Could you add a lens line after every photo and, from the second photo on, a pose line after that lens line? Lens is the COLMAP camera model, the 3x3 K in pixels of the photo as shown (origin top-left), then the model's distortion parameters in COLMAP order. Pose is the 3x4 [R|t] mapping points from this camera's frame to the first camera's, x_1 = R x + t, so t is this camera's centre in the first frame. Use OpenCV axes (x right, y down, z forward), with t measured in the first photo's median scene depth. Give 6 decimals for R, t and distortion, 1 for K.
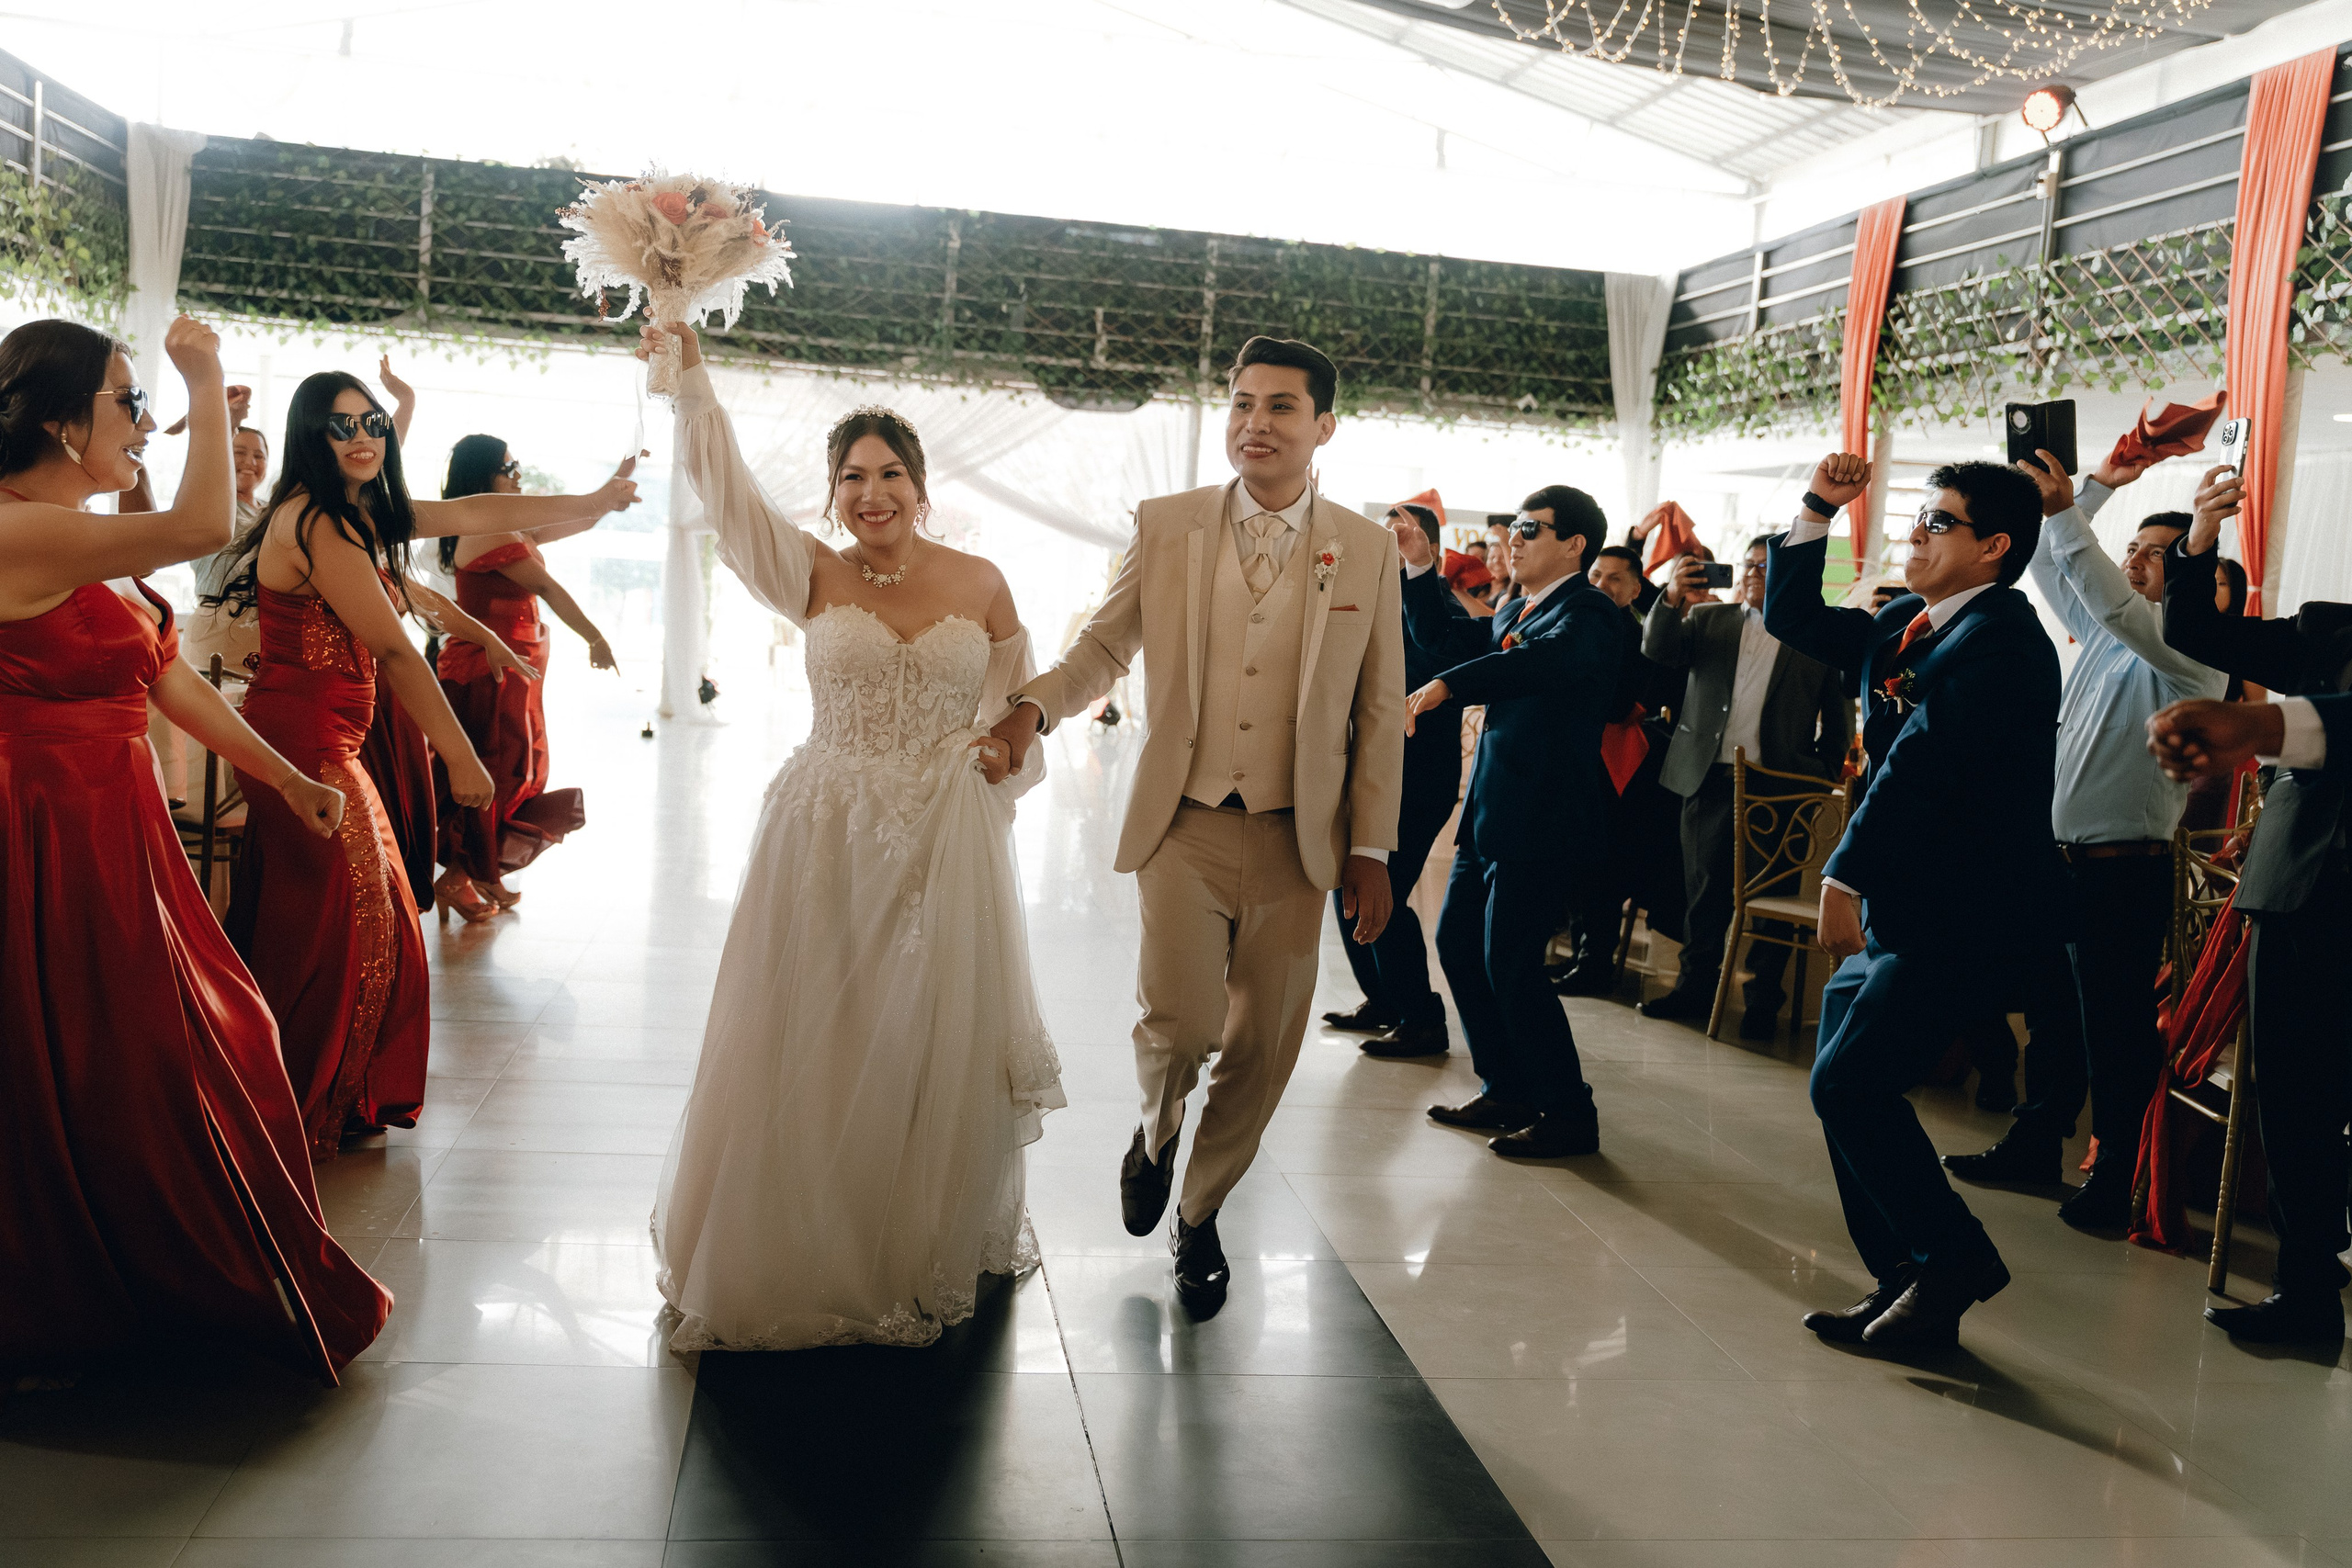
lens RADIAL K [[2095.6, 0, 1174.7], [0, 2095.6, 783.9], [0, 0, 1]] dist [-0.000274, 0.016419]
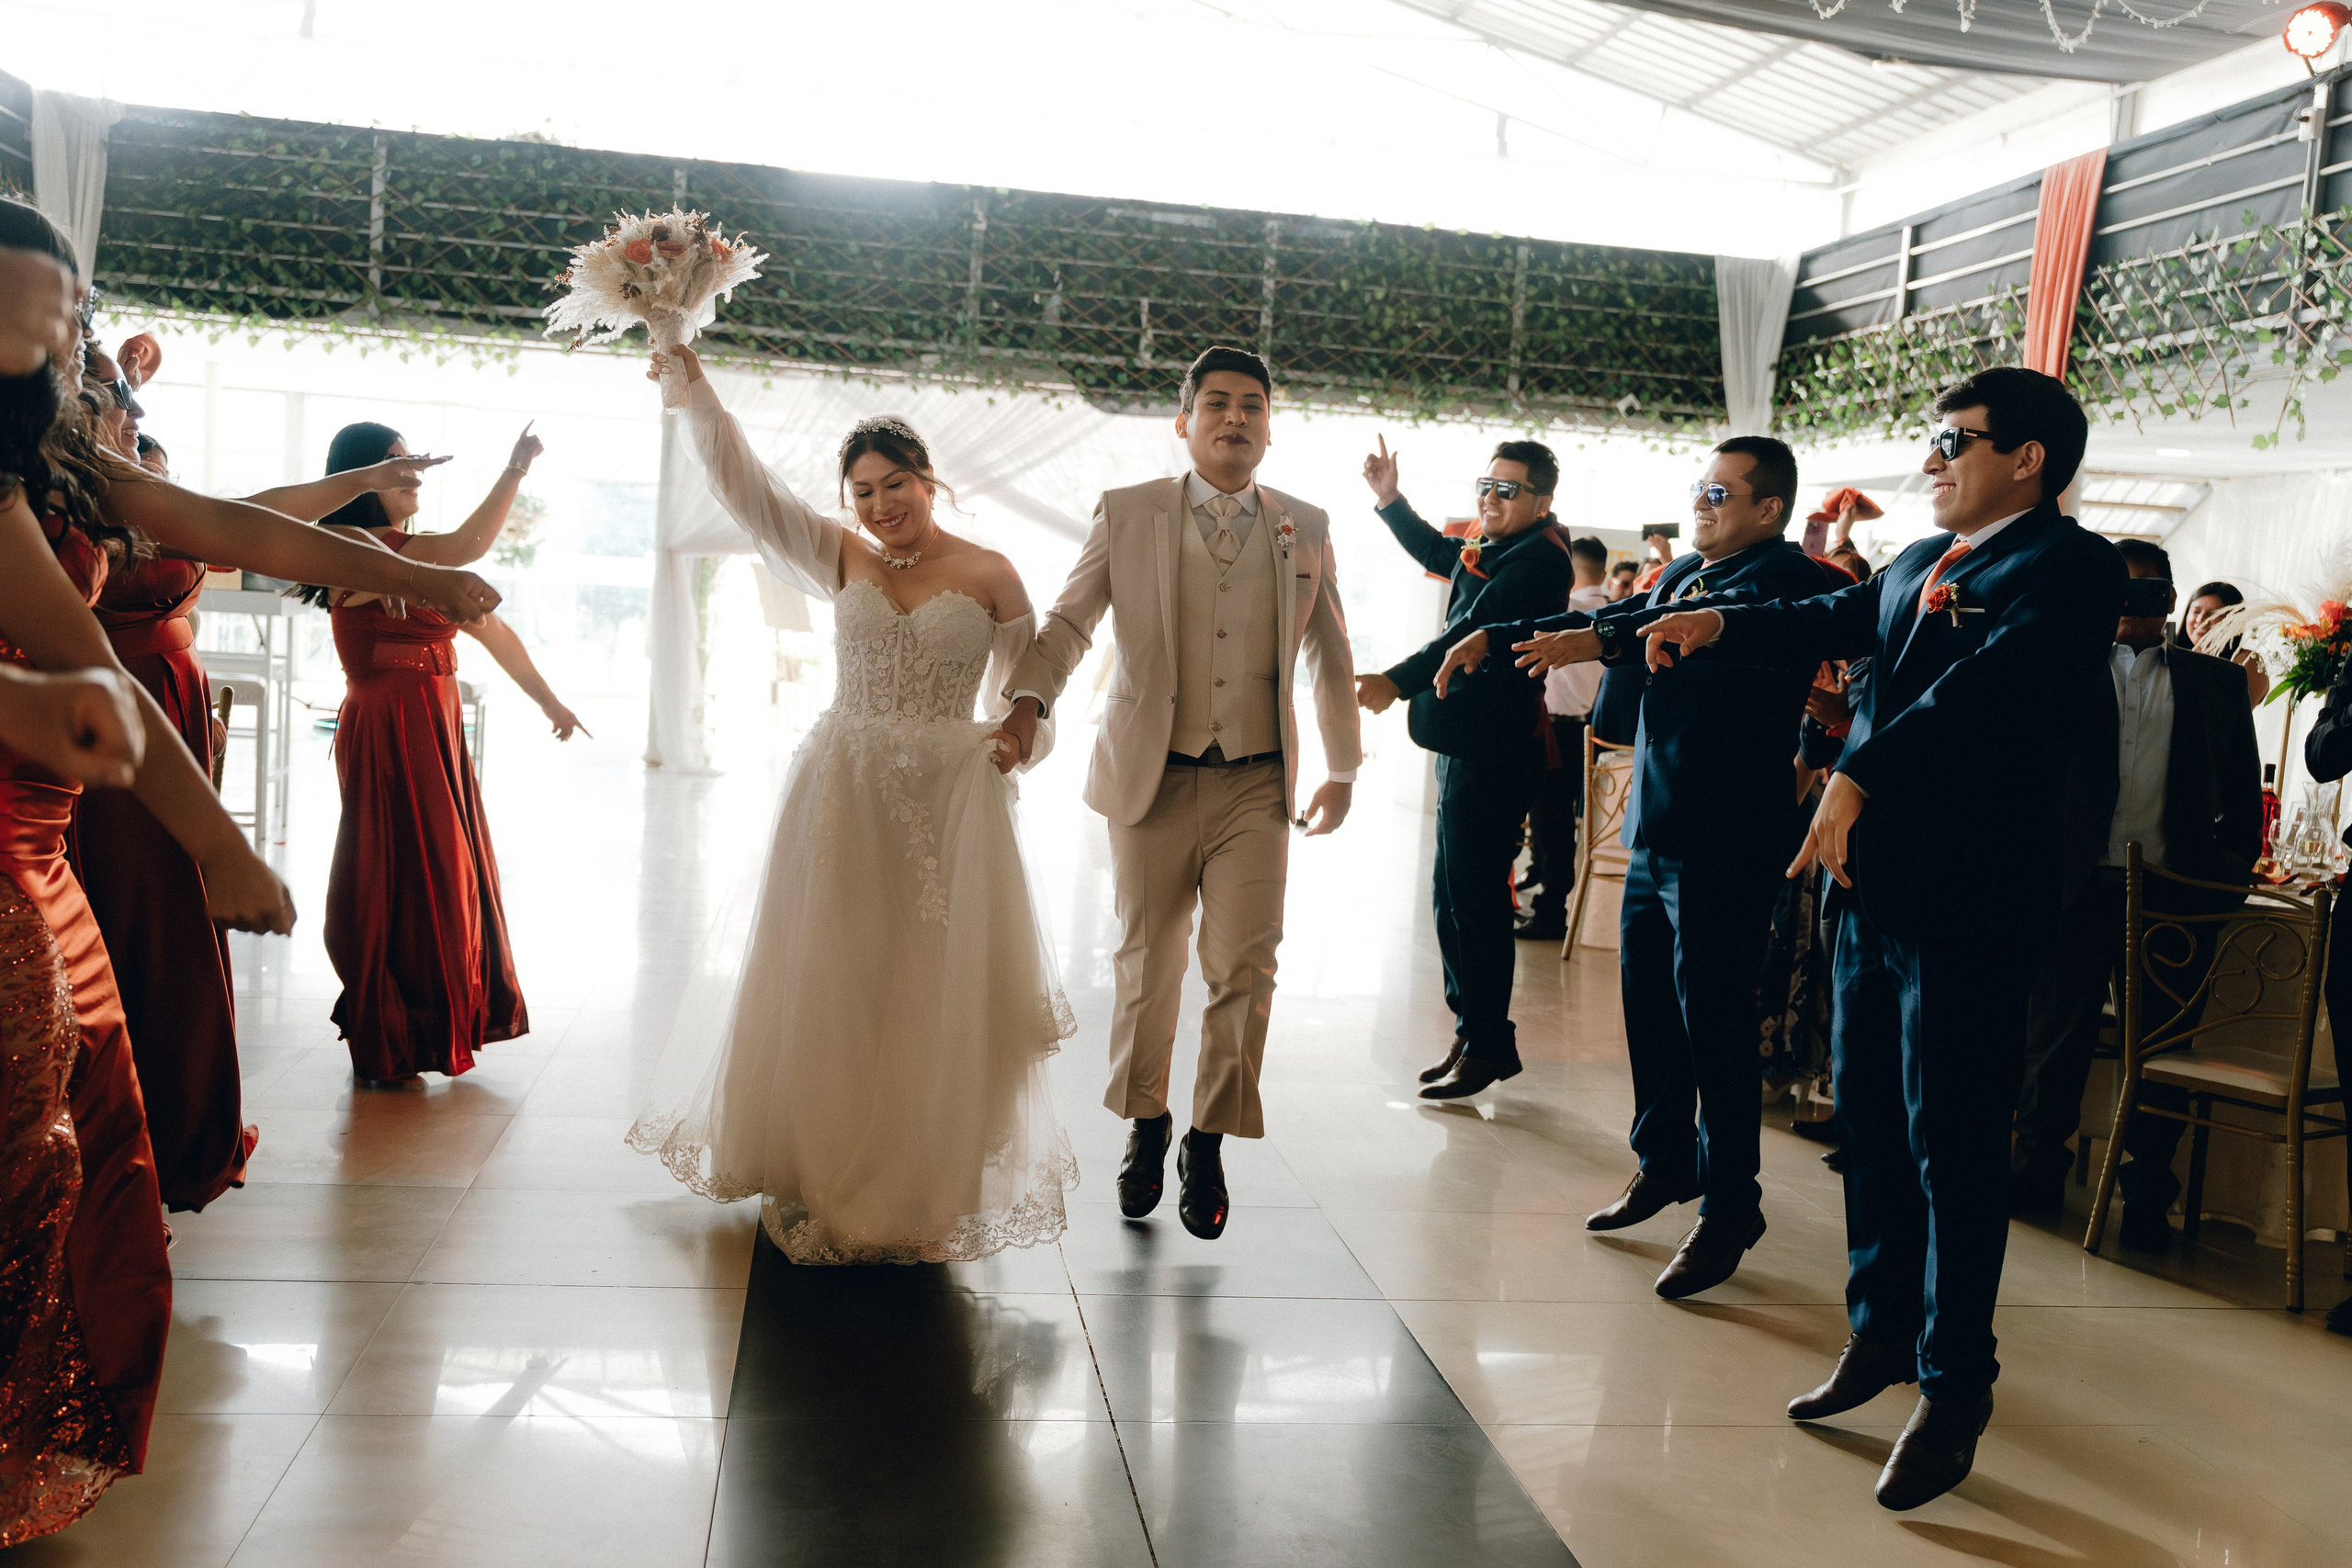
lens RADIAL K [[2095.6, 0, 1176.7], [0, 2095.6, 785.8], [0, 0, 1]] dist [-0.000274, 0.016419]
pose [[0.999984, -0.005220, -0.002241, -0.022041], [0.005196, 0.999930, -0.010674, -0.013196], [0.002296, 0.010662, 0.999941, 0.124813]]
